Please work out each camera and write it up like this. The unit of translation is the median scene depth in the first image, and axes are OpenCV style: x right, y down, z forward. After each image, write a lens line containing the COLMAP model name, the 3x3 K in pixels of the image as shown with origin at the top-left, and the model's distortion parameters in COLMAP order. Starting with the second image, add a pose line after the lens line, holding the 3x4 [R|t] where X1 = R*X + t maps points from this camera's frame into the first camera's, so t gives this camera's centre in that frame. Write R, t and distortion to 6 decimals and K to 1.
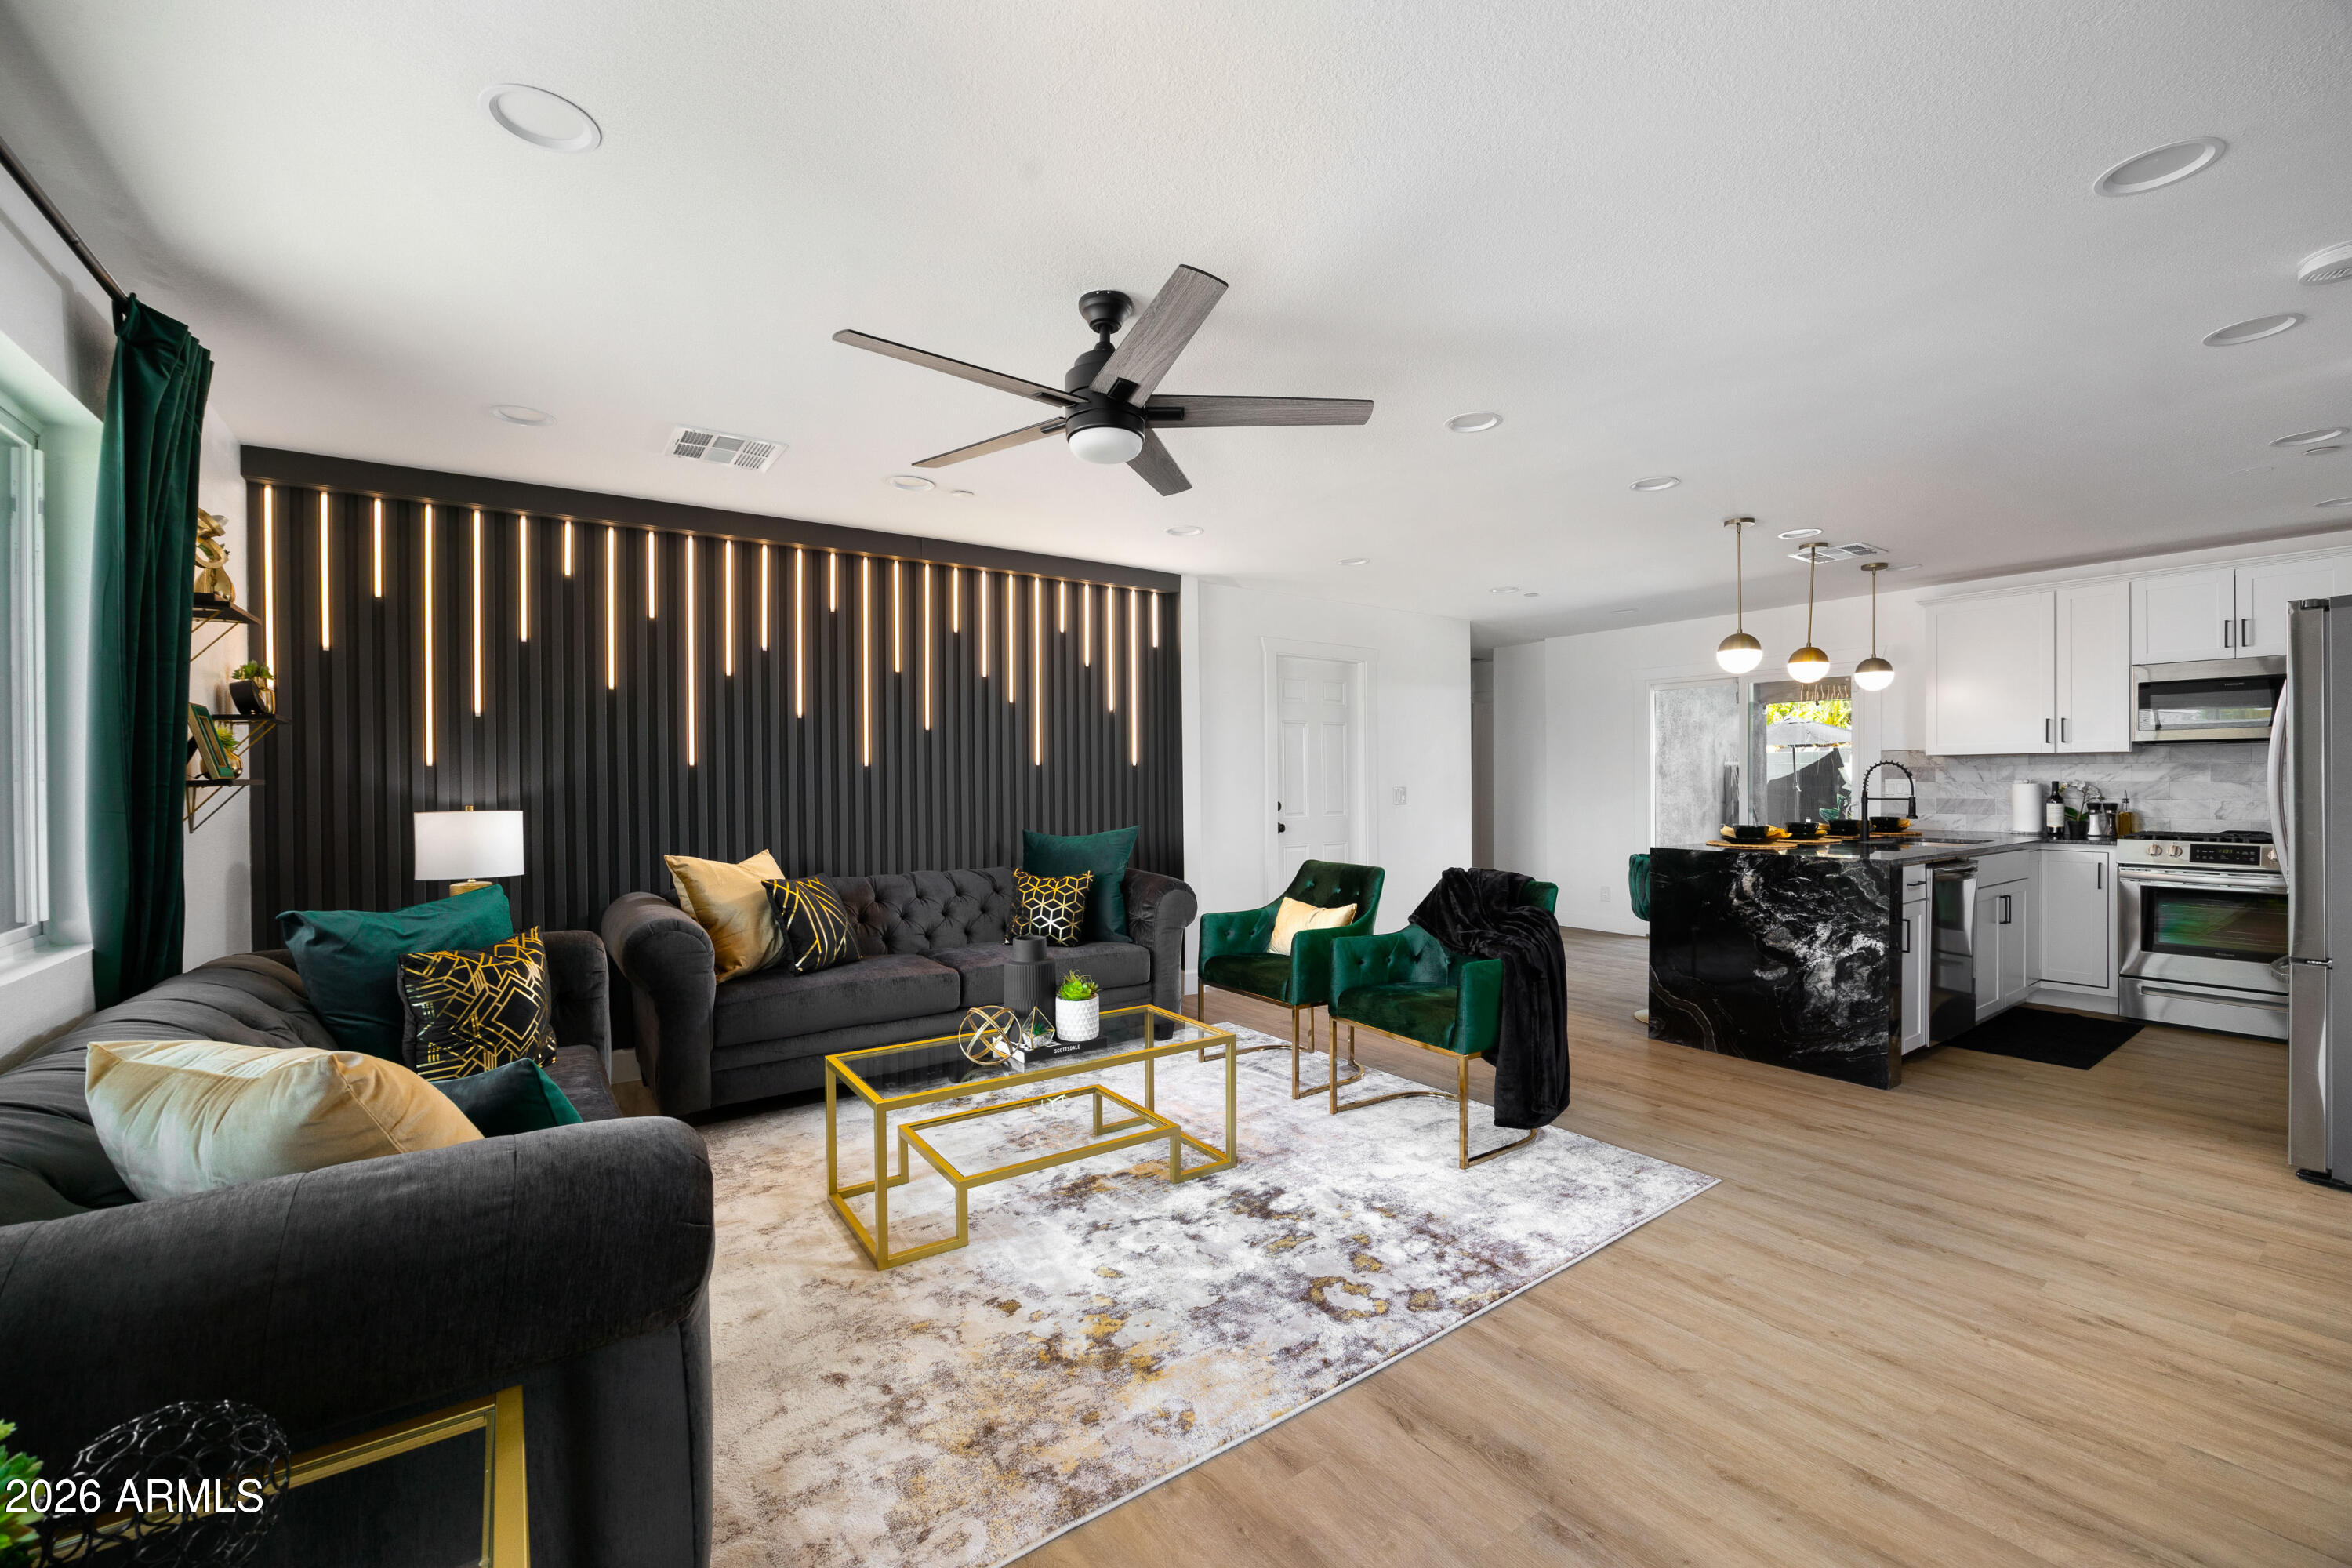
lens RADIAL K [[965.5, 0, 1189.2], [0, 965.5, 786.0], [0, 0, 1]] dist [-0.000048, 0.000098]
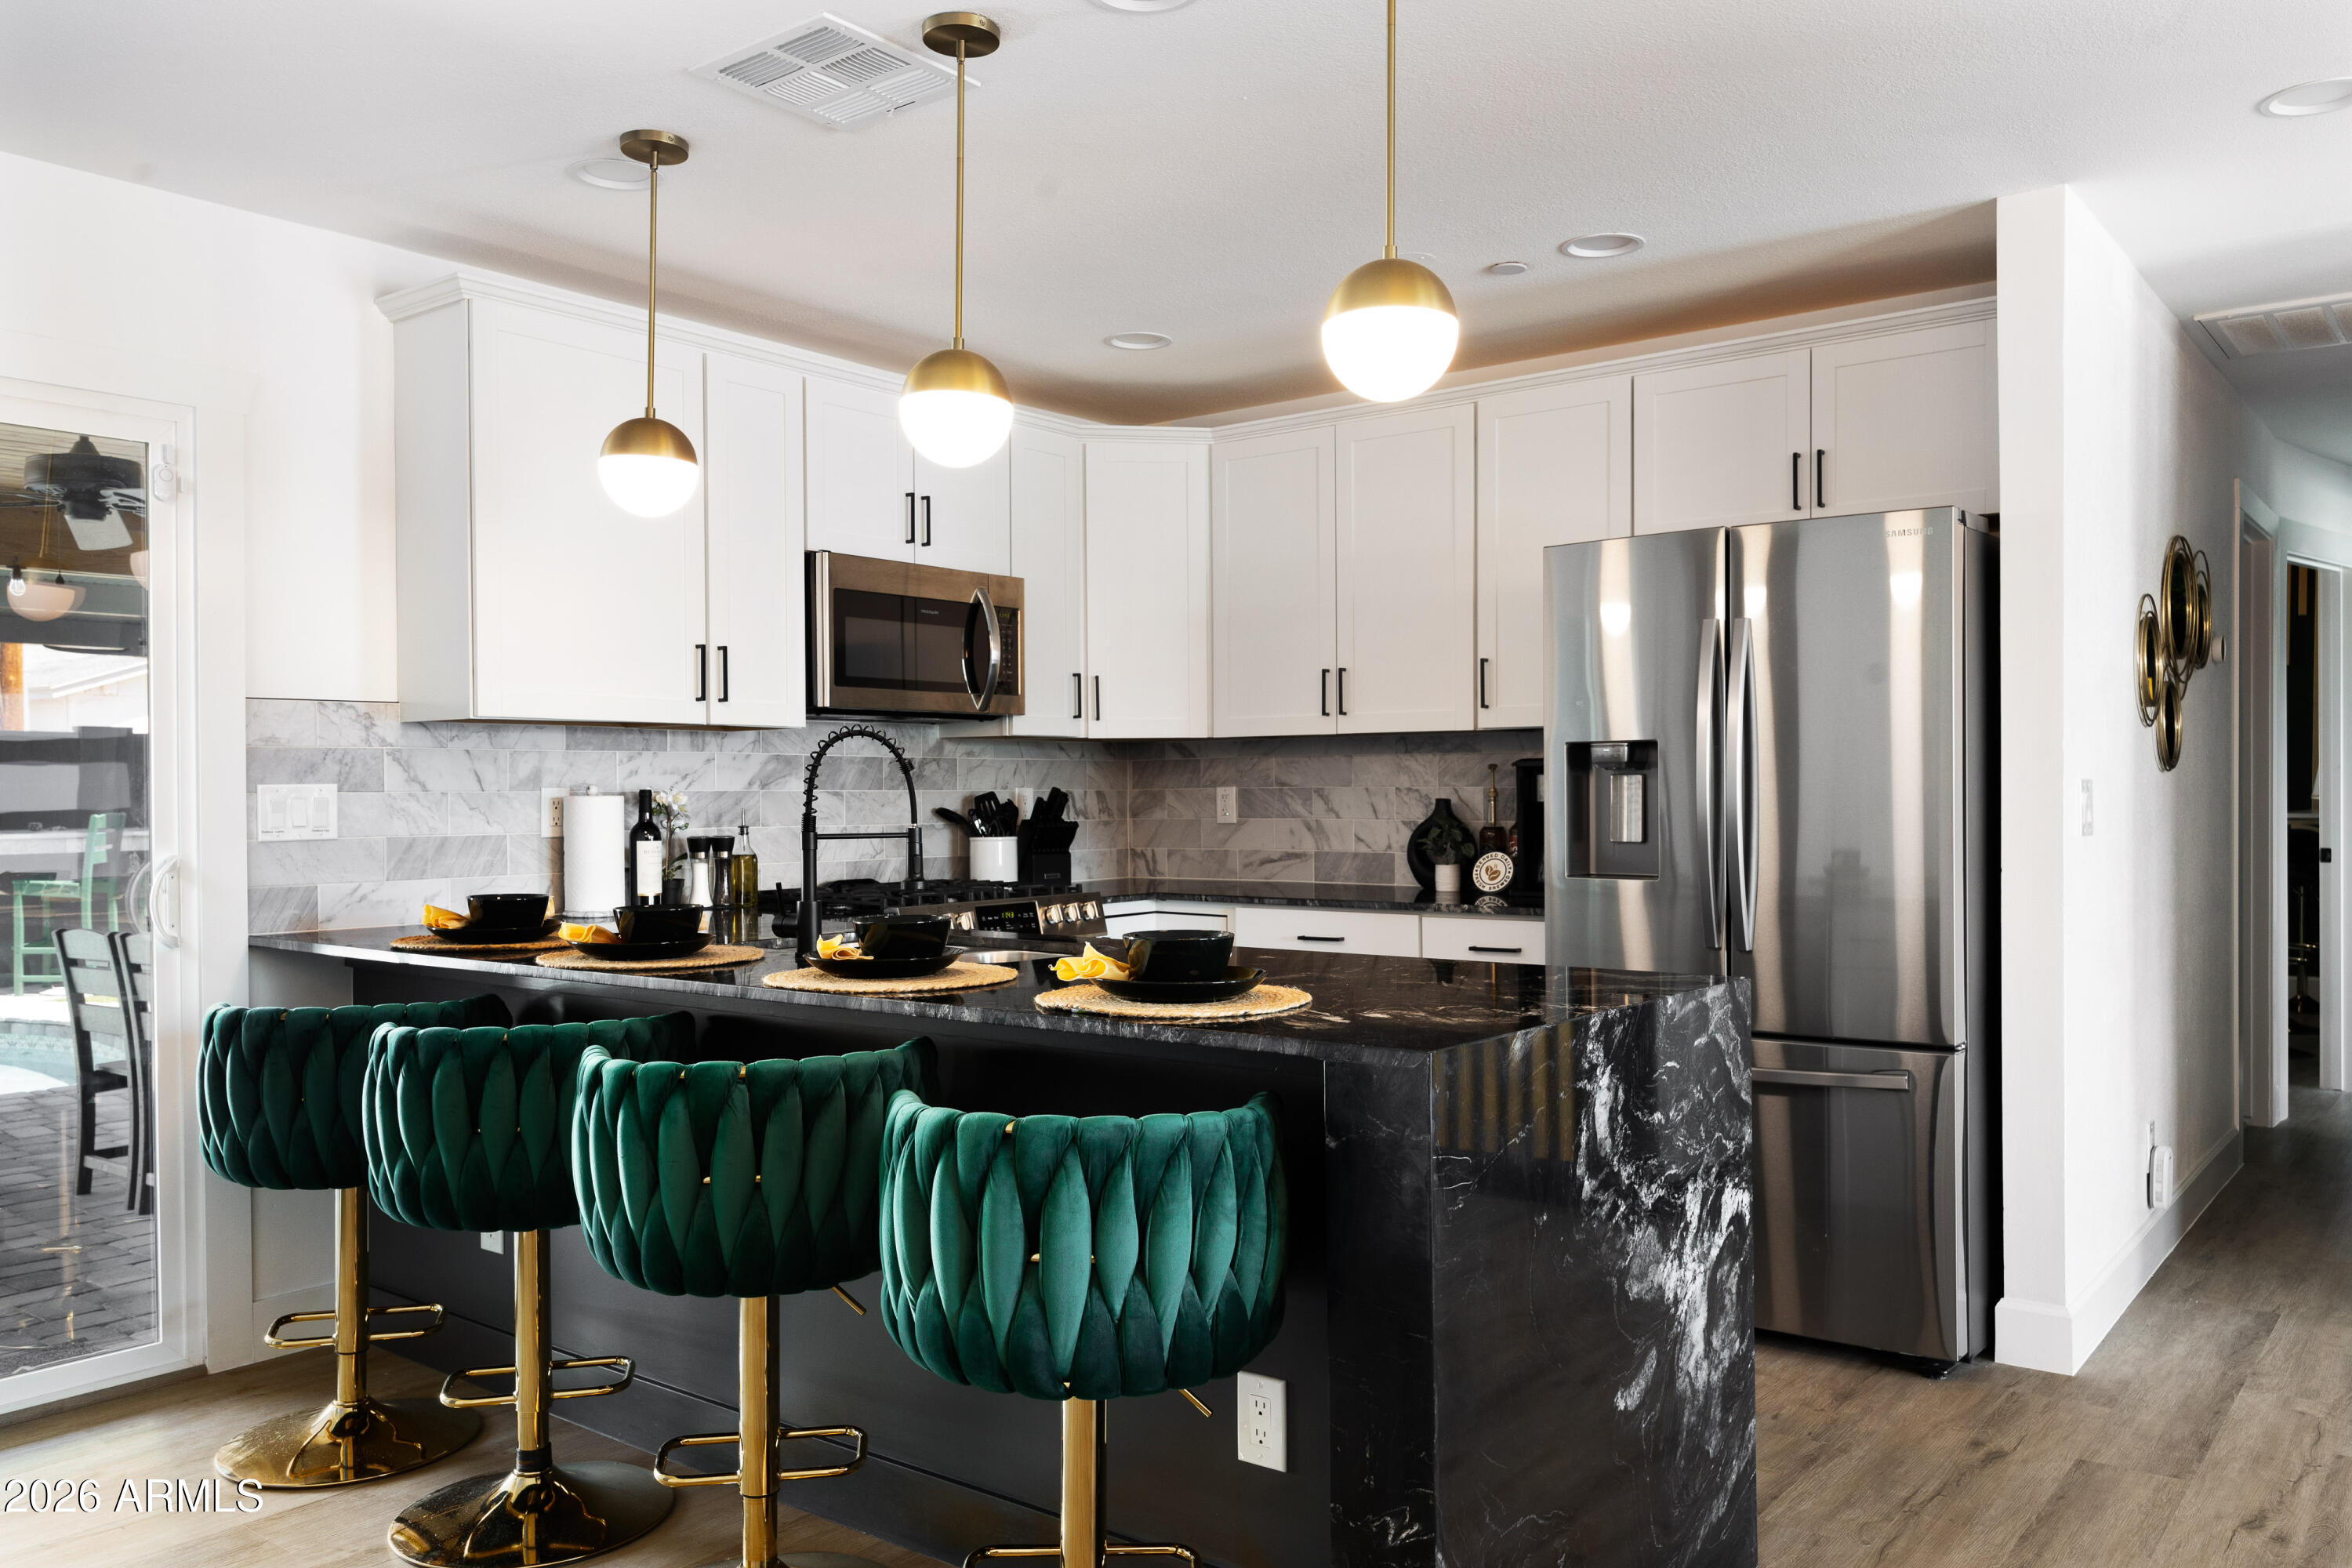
lens RADIAL K [[1769.3, 0, 1177.4], [0, 1769.3, 792.2], [0, 0, 1]] dist [0.018466, 0.001356]
pose [[-0.281198, 0.003226, 0.959644, 0.086851], [0.011454, 0.999934, -0.000005, -0.001342], [-0.959581, 0.010991, -0.281216, 1.302470]]
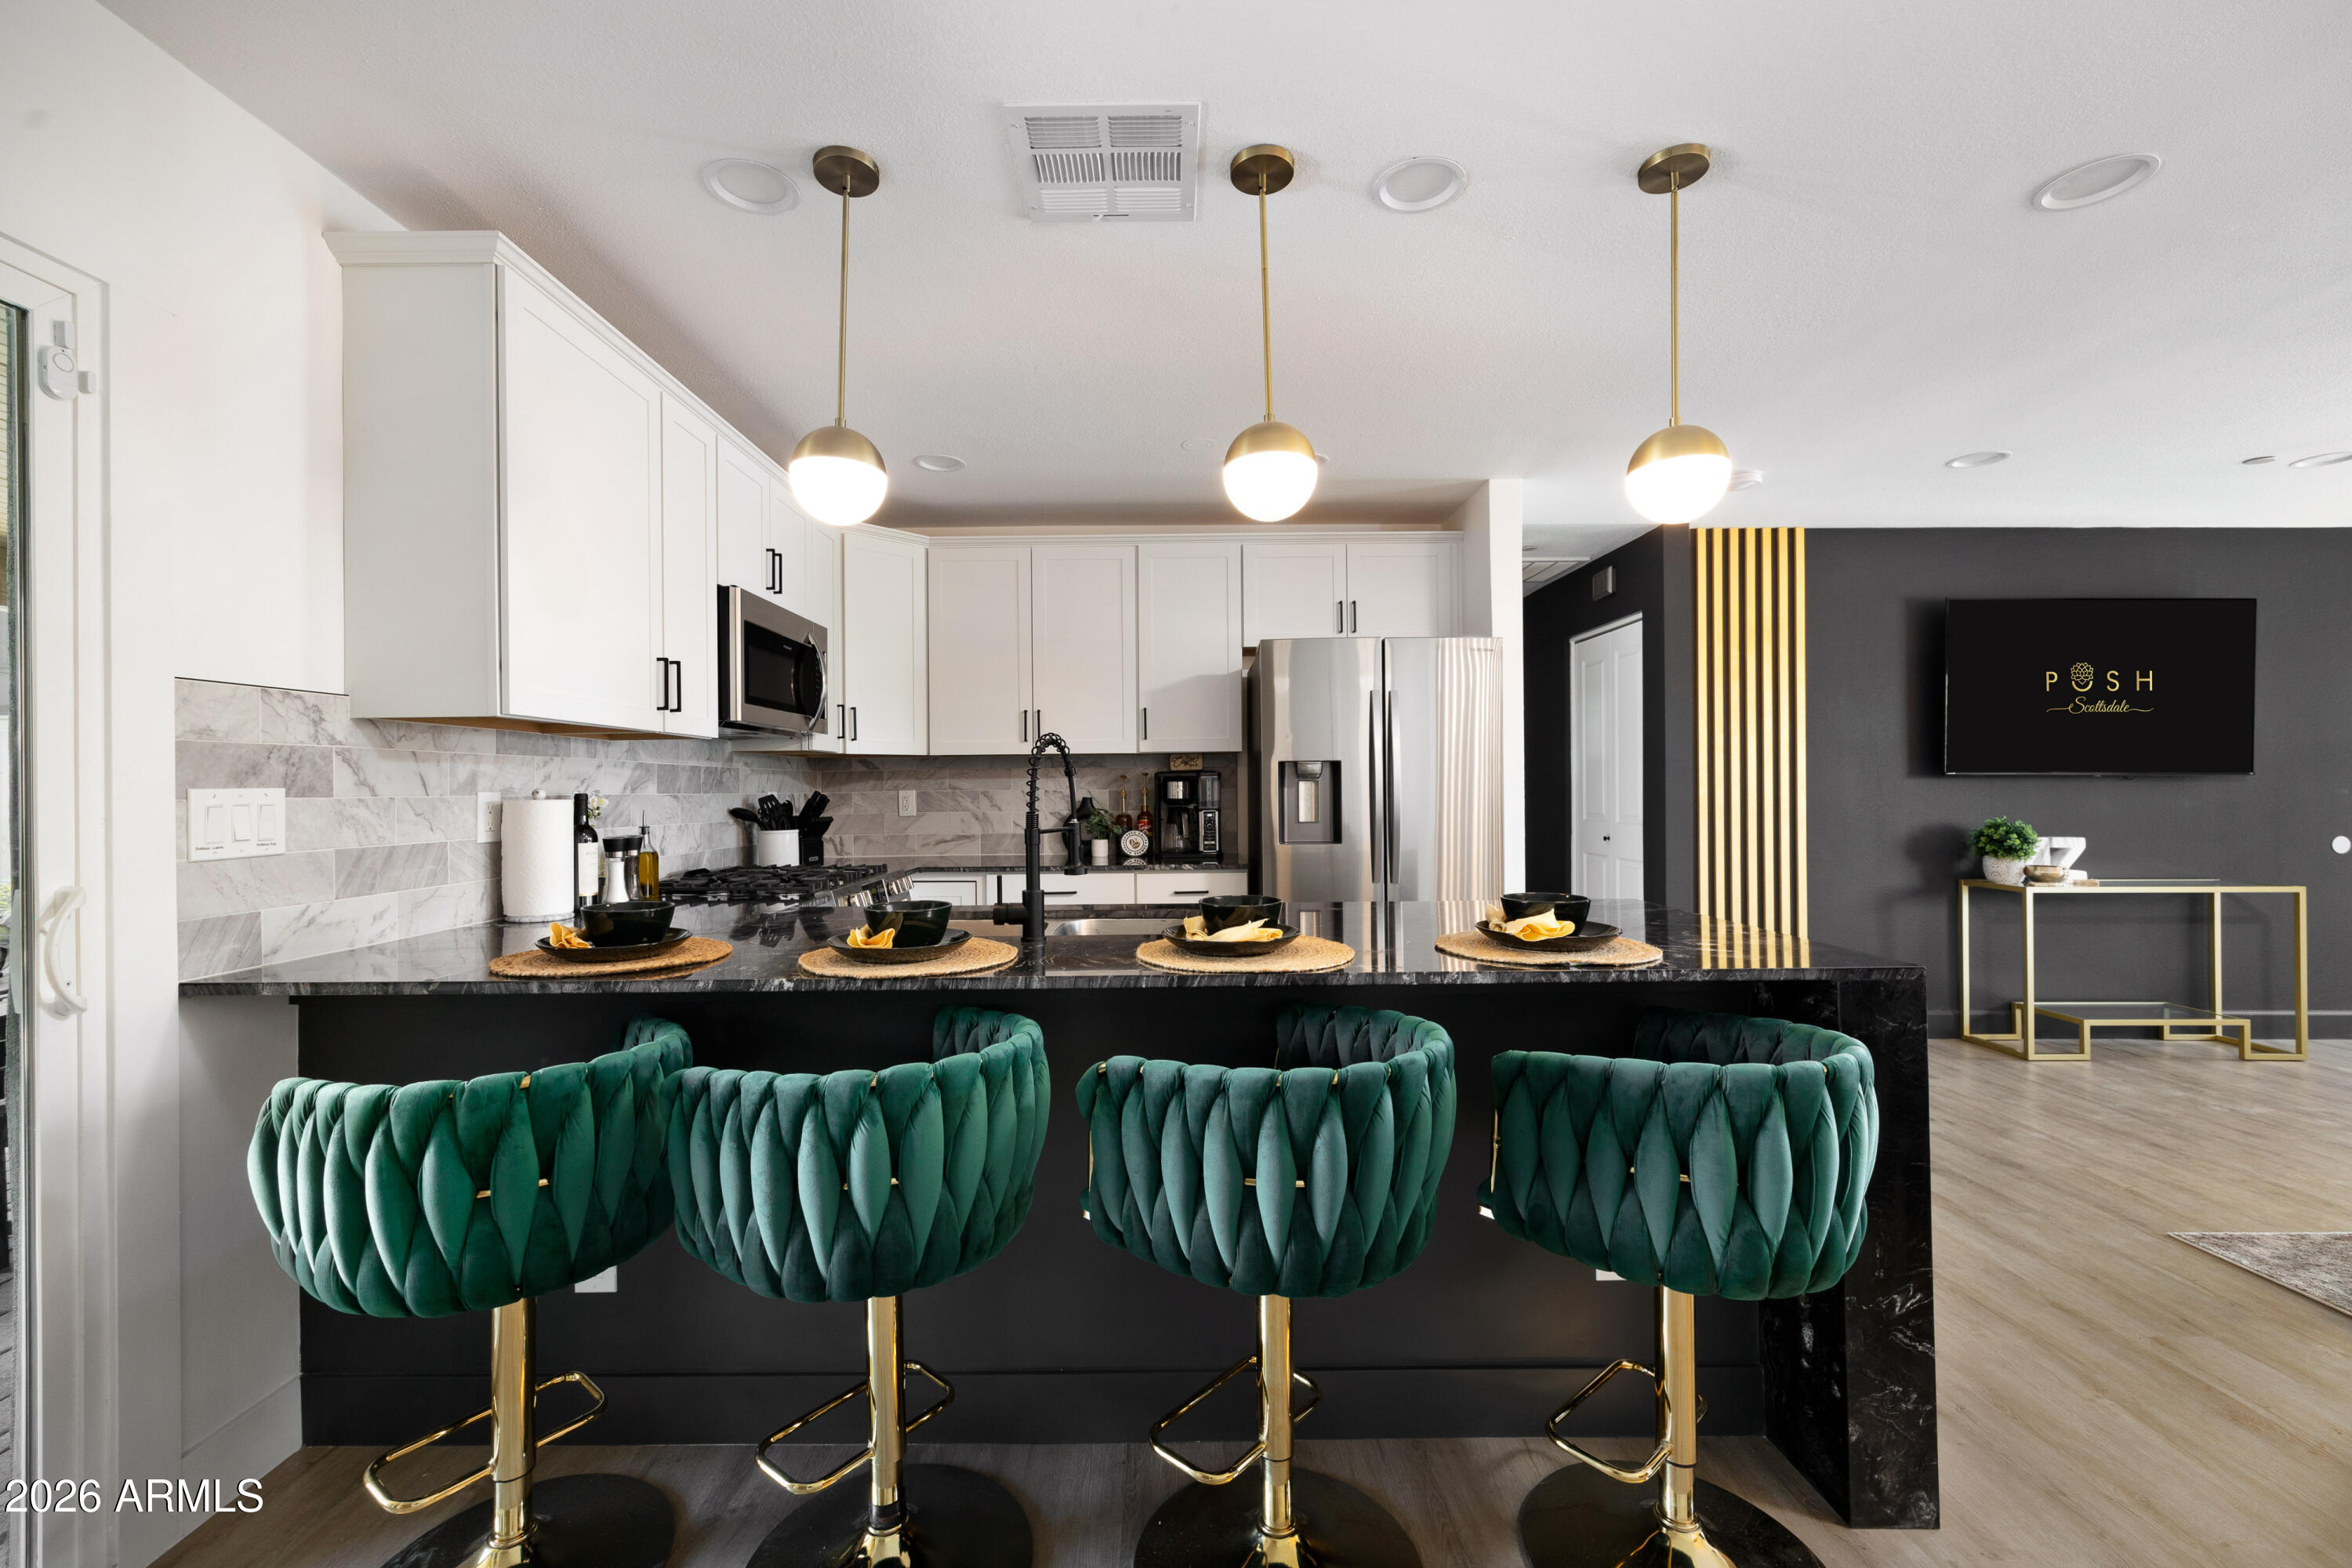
lens RADIAL K [[965.5, 0, 1163.4], [0, 965.5, 783.2], [0, 0, 1]] dist [-0.000048, 0.000098]
pose [[-0.812368, 0.013764, 0.582982, 0.540688], [0.014852, 0.999885, -0.002911, -0.005887], [-0.582956, 0.006294, -0.812480, 1.581942]]
